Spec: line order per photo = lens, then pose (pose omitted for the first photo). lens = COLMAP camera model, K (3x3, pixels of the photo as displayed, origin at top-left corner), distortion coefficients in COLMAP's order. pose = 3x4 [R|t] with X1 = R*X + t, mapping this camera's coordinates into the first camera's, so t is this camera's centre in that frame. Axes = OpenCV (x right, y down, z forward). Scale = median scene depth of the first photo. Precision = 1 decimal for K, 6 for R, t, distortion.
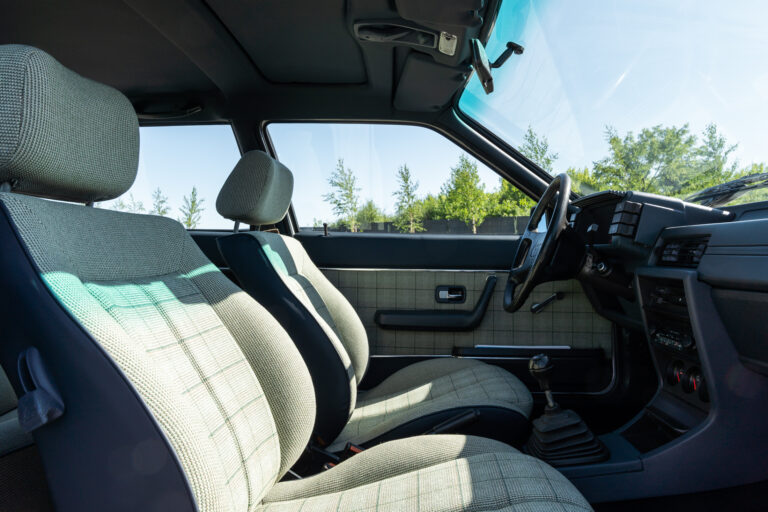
lens RADIAL K [[534.7, 0, 384.0], [0, 534.7, 256.0], [0, 0, 1]] dist [0.001494, 0.001573]
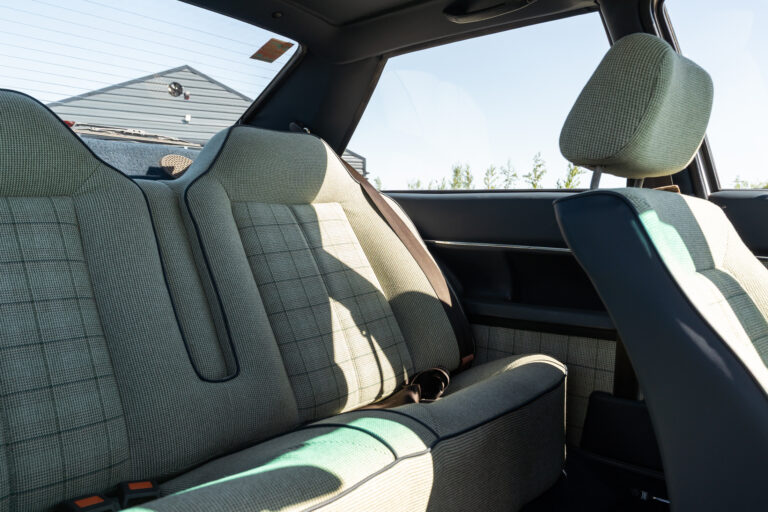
lens RADIAL K [[623.8, 0, 384.0], [0, 623.8, 256.0], [0, 0, 1]] dist [0.003897, -0.000427]
pose [[0.802750, 0.041359, -0.594880, -0.056781], [-0.014244, 0.998637, 0.050210, -0.004717], [0.596145, -0.031833, 0.802245, 0.309099]]
